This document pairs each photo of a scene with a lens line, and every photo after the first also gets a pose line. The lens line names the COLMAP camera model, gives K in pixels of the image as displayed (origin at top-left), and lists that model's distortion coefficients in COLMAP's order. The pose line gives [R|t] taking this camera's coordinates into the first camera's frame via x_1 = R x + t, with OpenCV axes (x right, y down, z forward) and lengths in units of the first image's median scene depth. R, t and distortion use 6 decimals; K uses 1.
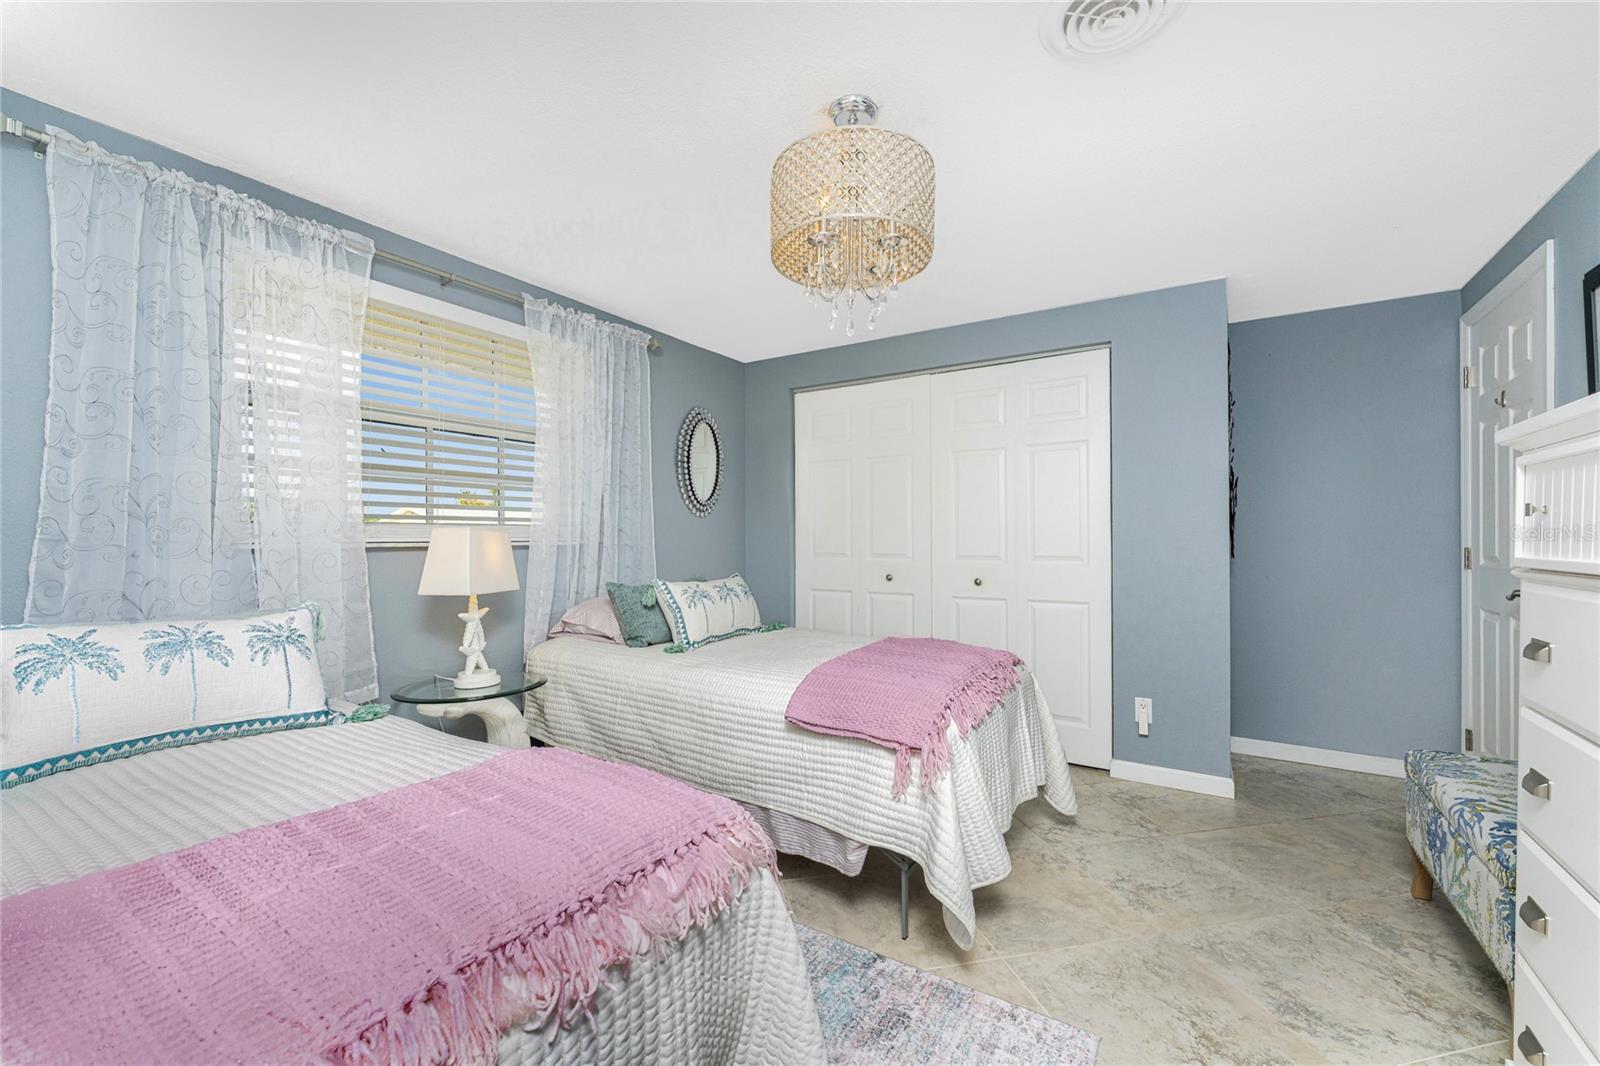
lens RADIAL K [[641.1, 0, 793.5], [0, 641.1, 539.4], [0, 0, 1]] dist [0.000557, 0.000039]
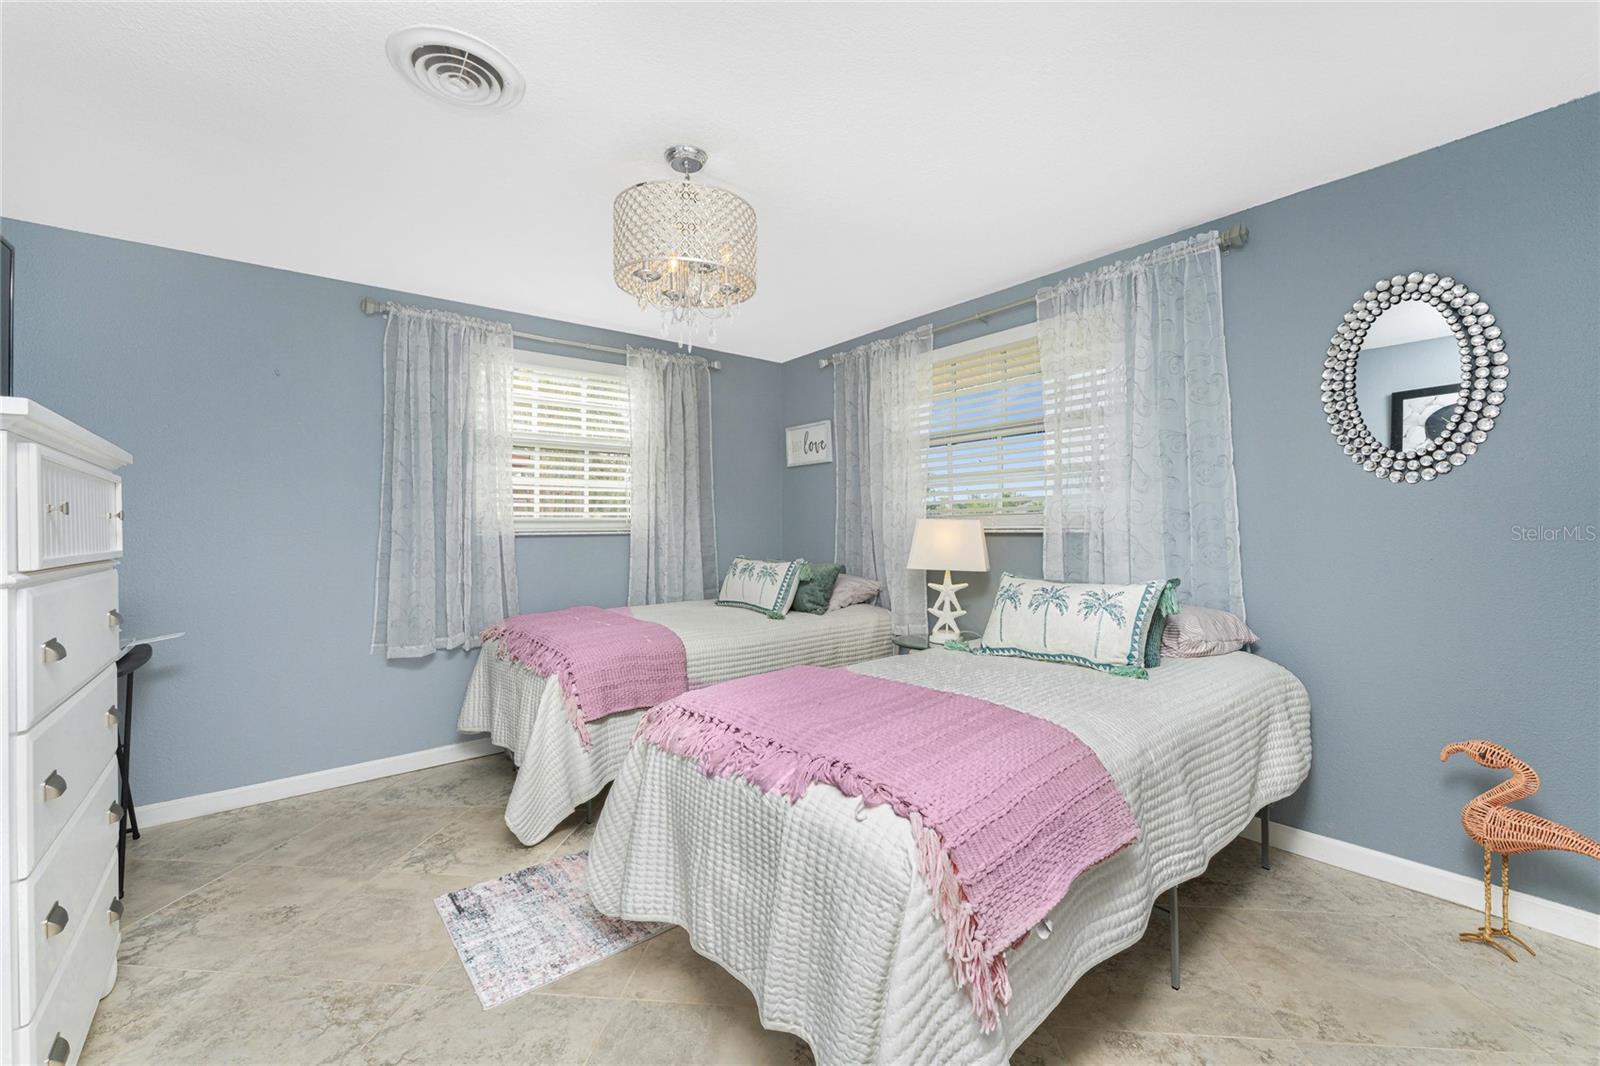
lens RADIAL K [[644.6, 0, 785.4], [0, 644.6, 512.0], [0, 0, 1]] dist [0.000056, 0.000075]
pose [[-0.313644, -0.018909, -0.949352, 0.798426], [0.004782, 0.999758, -0.021493, -0.004706], [0.949528, -0.011281, -0.313478, 1.077880]]
